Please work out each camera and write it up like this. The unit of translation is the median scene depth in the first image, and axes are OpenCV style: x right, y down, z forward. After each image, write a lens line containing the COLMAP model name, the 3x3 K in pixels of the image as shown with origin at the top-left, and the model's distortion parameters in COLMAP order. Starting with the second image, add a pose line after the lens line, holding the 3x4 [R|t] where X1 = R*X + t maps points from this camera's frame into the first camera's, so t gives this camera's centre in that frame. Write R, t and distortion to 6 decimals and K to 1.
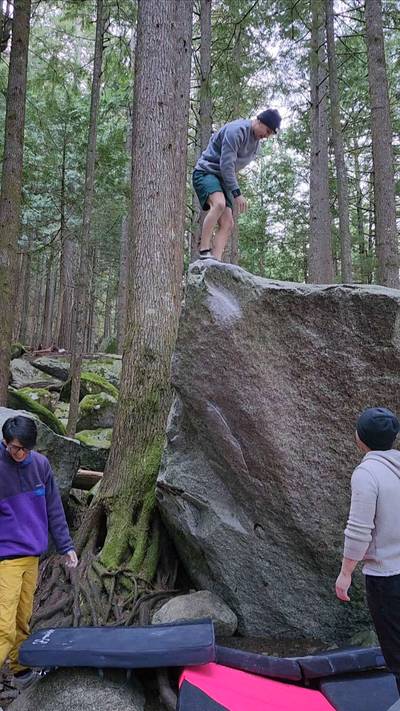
lens RADIAL K [[615.8, 0, 202.0], [0, 615.8, 353.5], [0, 0, 1]] dist [0.086414, -0.113021]
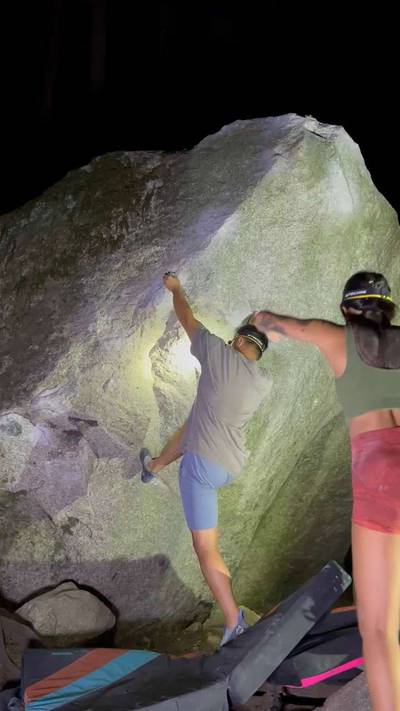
lens RADIAL K [[615.8, 0, 201.1], [0, 615.8, 356.0], [0, 0, 1]] dist [0.086414, -0.113021]
pose [[0.423530, 0.242992, 0.872684, -0.592538], [-0.225097, 0.961368, -0.158441, 0.249902], [-0.877470, -0.129334, 0.461865, 0.672631]]
